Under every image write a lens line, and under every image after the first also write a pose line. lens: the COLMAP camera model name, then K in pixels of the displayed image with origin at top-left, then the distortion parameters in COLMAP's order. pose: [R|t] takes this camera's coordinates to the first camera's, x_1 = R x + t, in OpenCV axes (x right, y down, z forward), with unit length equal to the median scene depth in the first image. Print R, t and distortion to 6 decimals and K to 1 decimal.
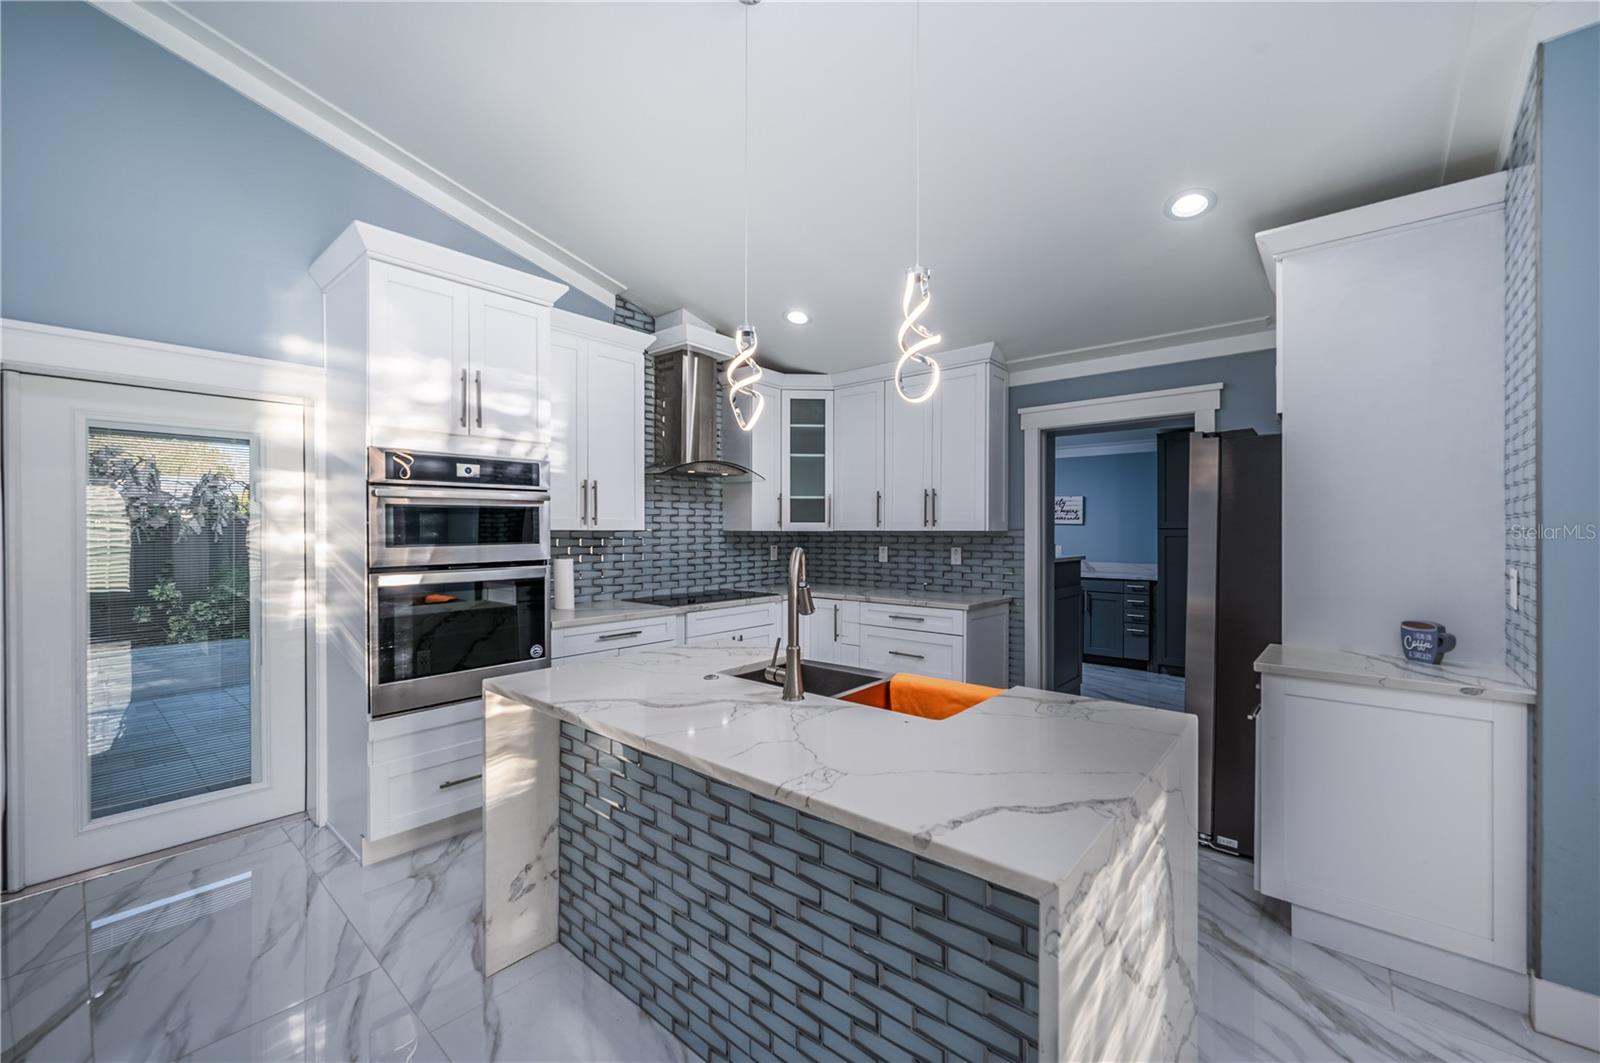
lens RADIAL K [[648.3, 0, 799.9], [0, 648.3, 531.5], [0, 0, 1]] dist [-0.000965, -0.000416]
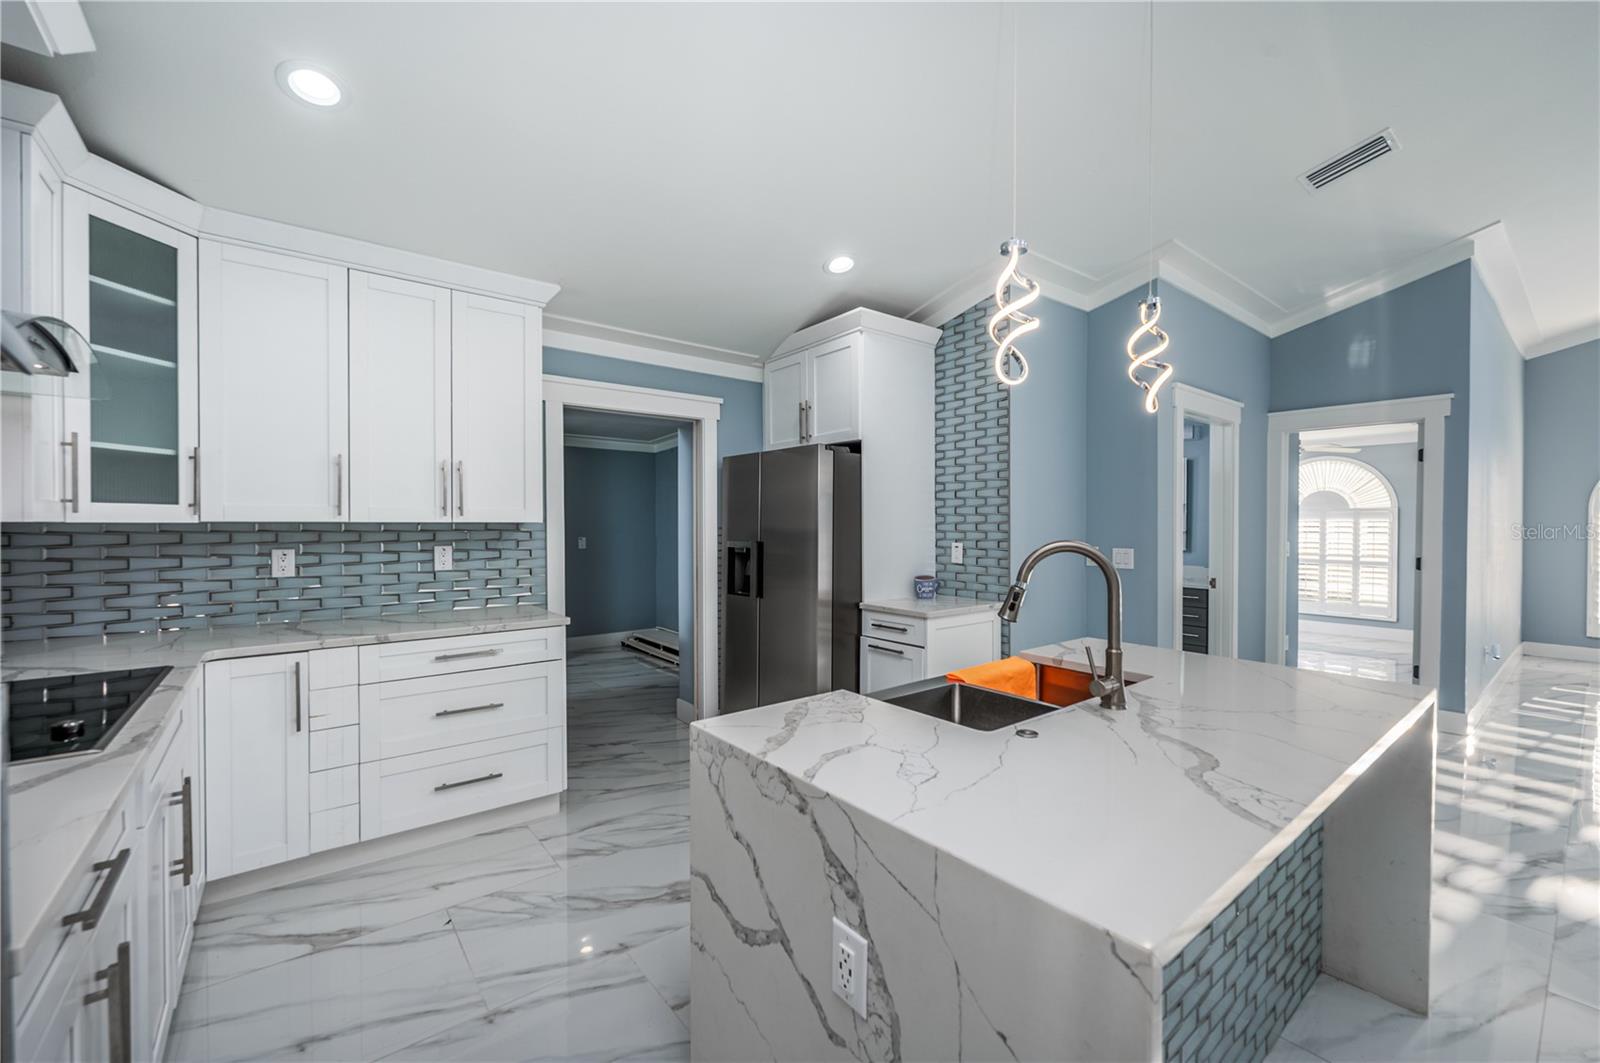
lens RADIAL K [[648.3, 0, 800.6], [0, 648.3, 529.0], [0, 0, 1]] dist [-0.000965, -0.000416]
pose [[0.192511, -0.005260, 0.981281, -0.405870], [0.002594, 0.999985, 0.004852, 0.003908], [-0.981291, 0.001612, 0.192521, 0.527880]]
